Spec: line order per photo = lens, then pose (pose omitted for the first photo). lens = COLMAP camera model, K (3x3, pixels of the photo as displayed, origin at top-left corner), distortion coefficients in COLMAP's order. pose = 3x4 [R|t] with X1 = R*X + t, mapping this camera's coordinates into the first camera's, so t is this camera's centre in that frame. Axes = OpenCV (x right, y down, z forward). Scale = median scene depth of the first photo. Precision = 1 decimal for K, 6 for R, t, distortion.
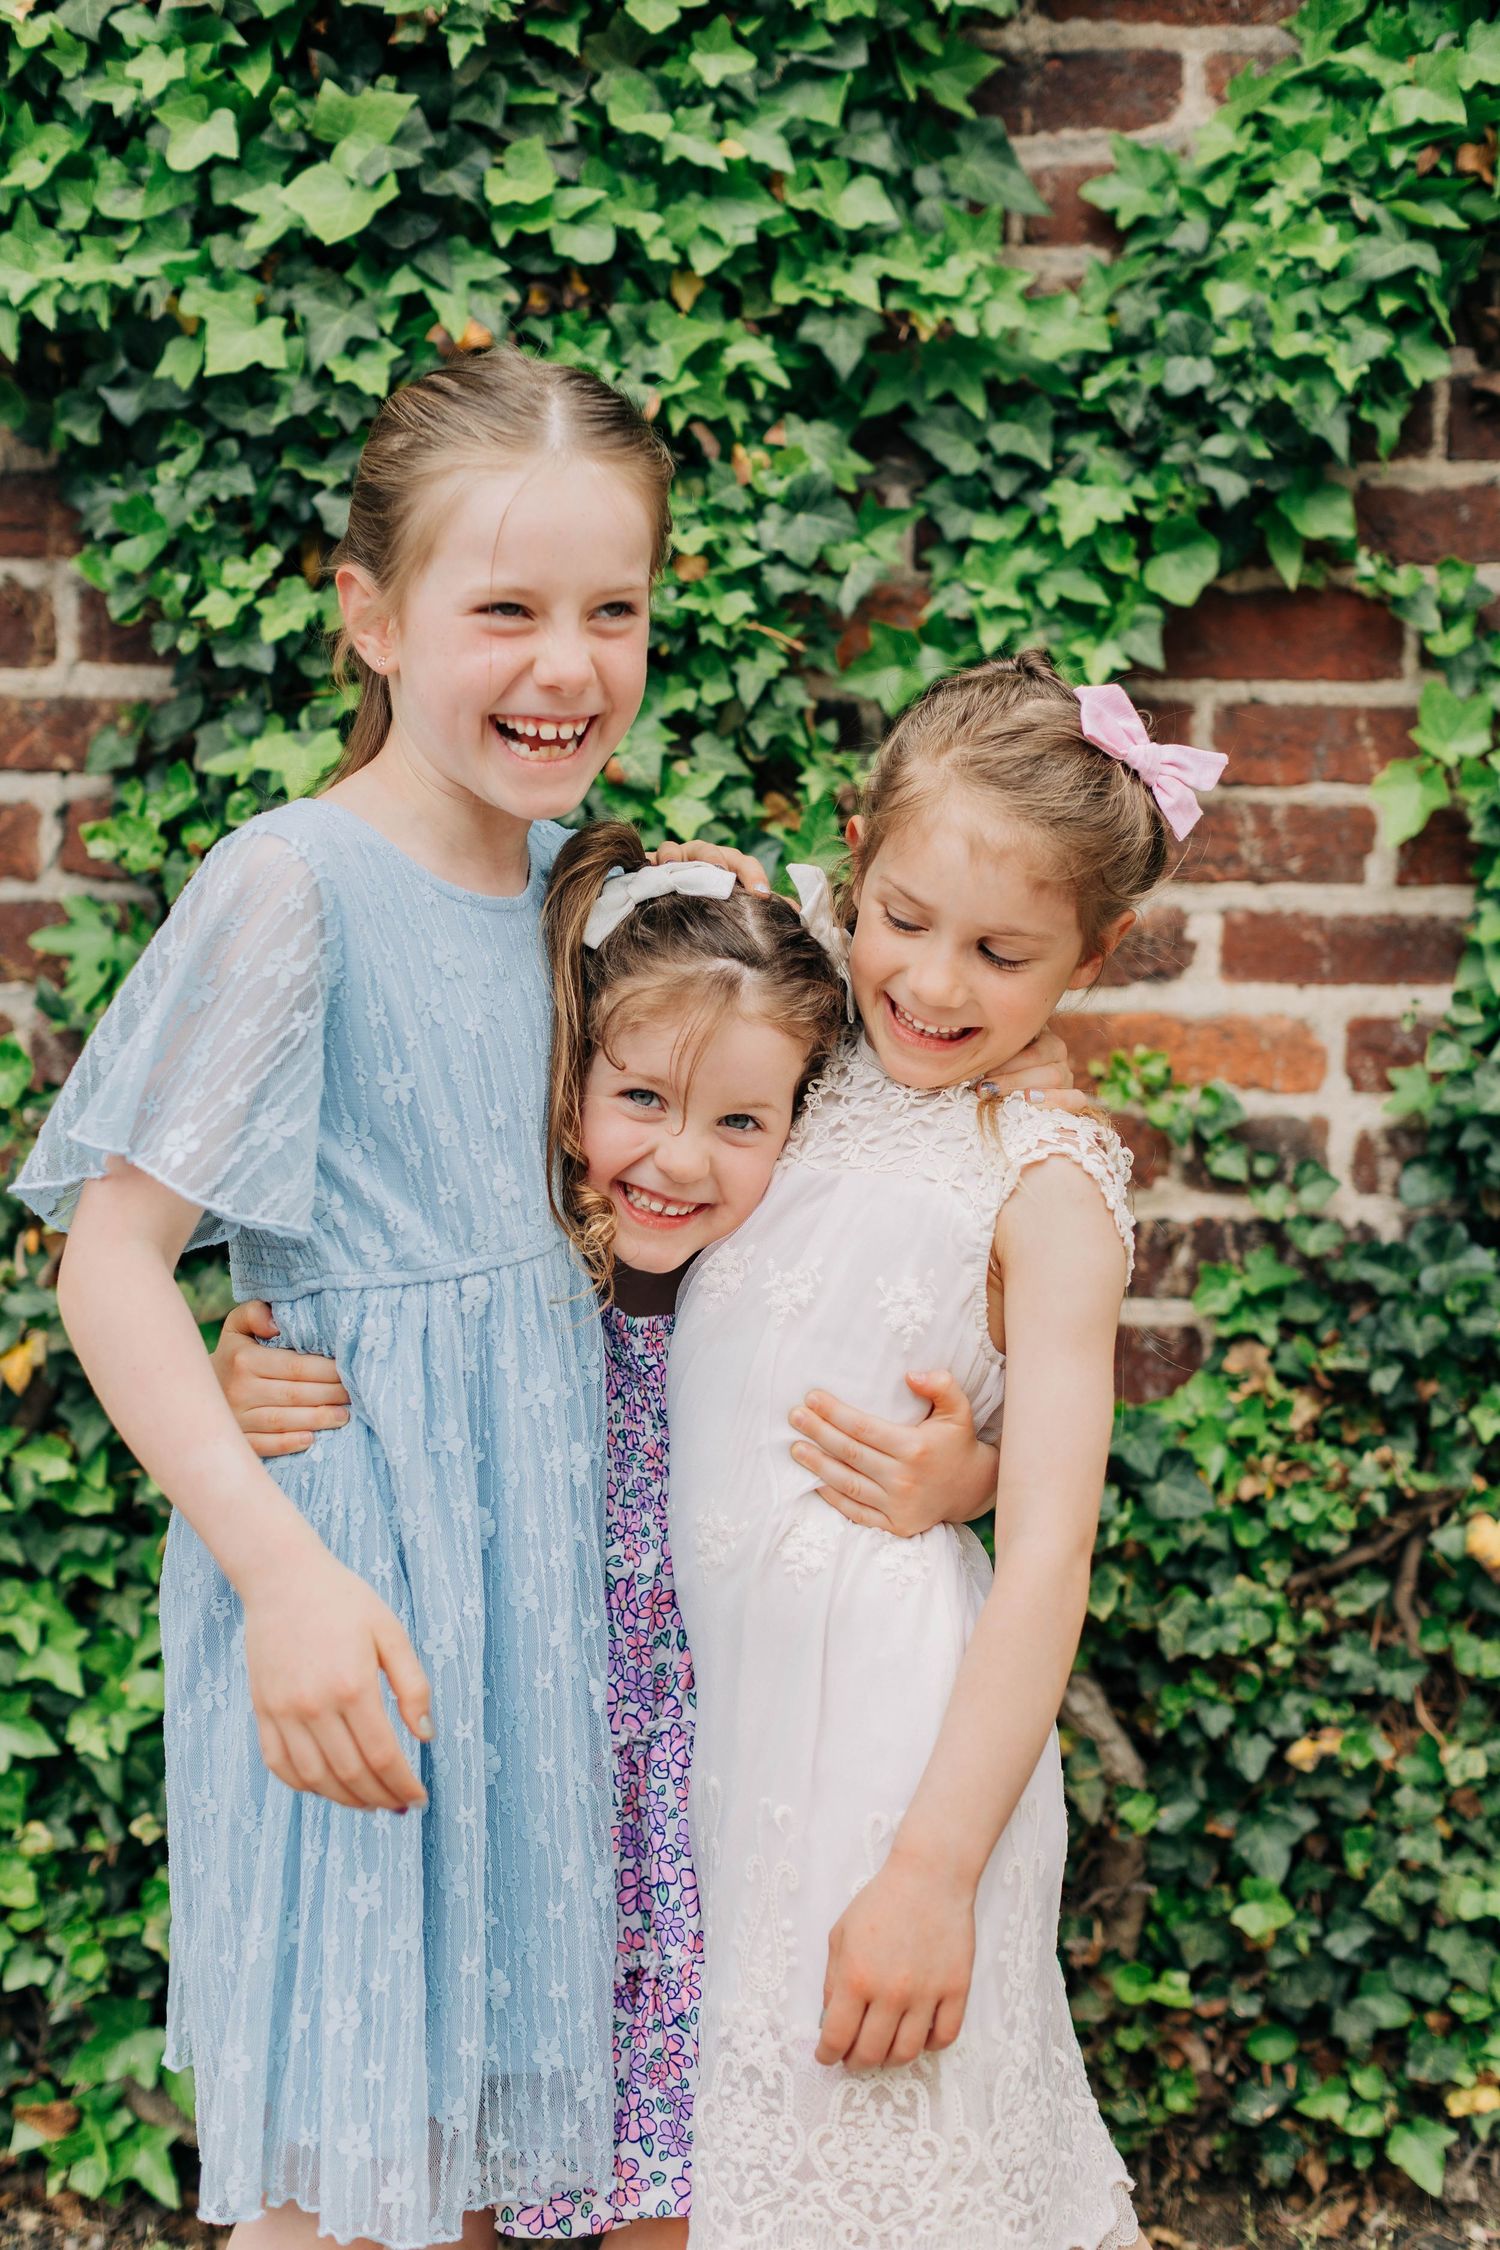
lens RADIAL K [[3291.1, 0, 827.6], [0, 3291.1, 996.7], [0, 0, 1]] dist [0.010757, 0.073256]
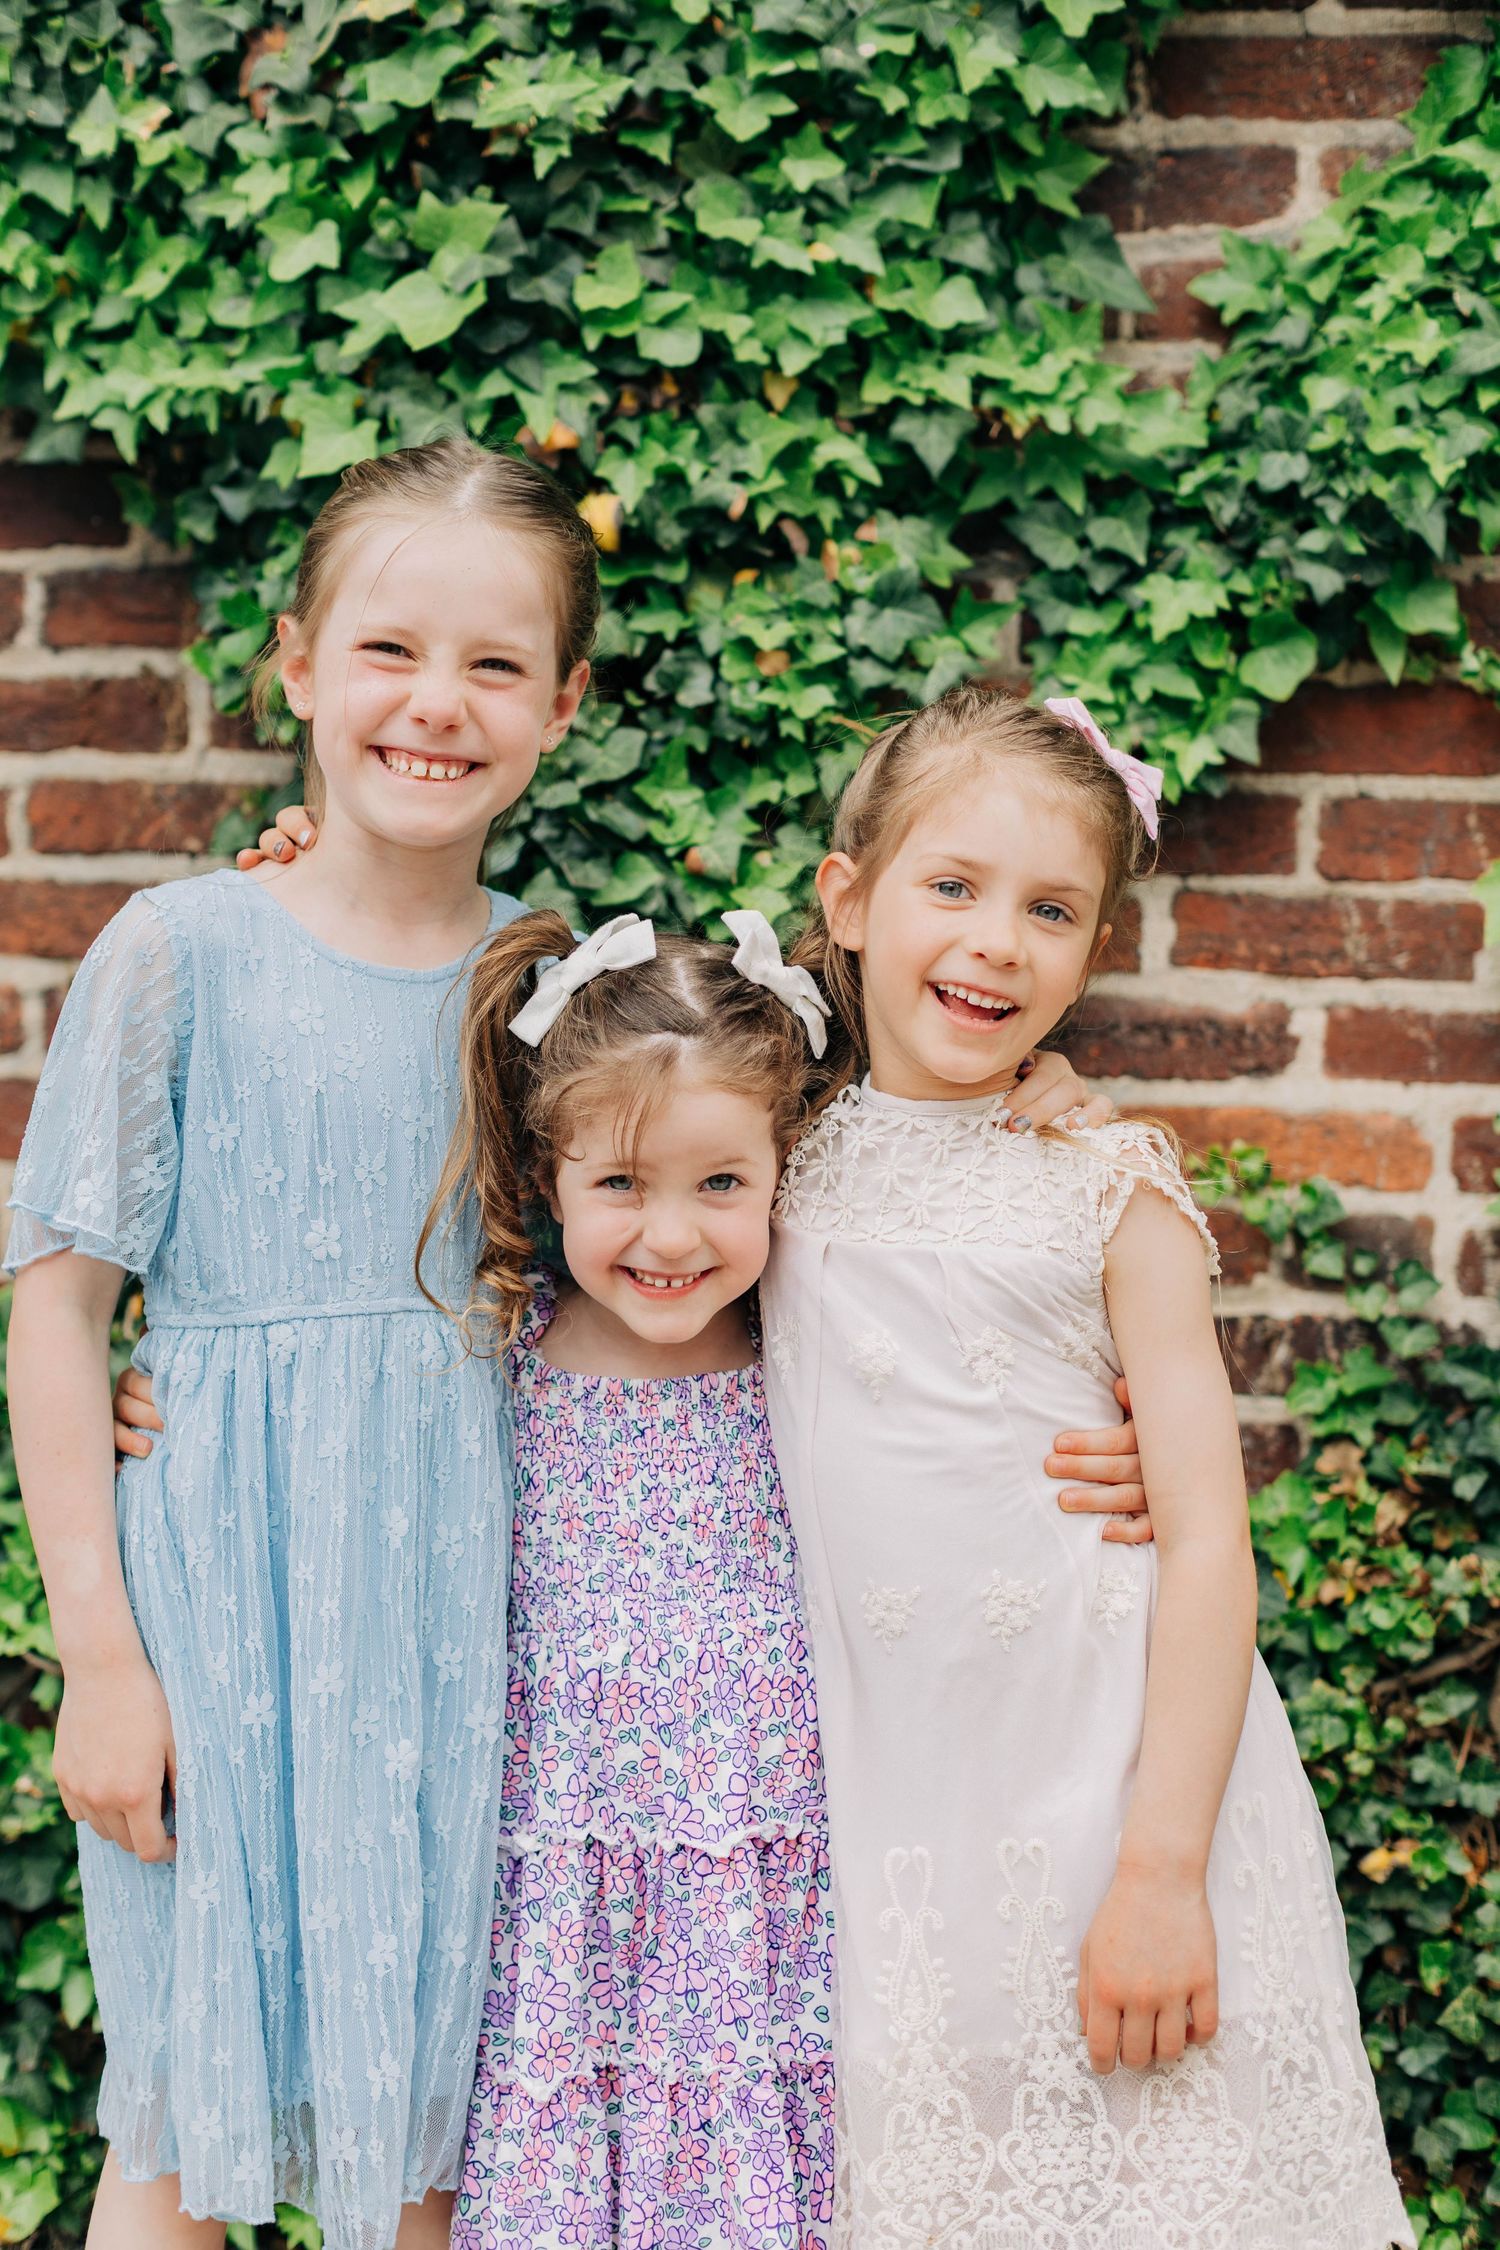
lens RADIAL K [[3291.1, 0, 827.6], [0, 3291.1, 996.7], [0, 0, 1]] dist [0.010757, 0.073256]
pose [[0.991829, 0.016860, -0.126458, 0.100964], [-0.019247, 0.999658, -0.017681, -0.008968], [0.126117, 0.019971, 0.991814, -0.004089]]
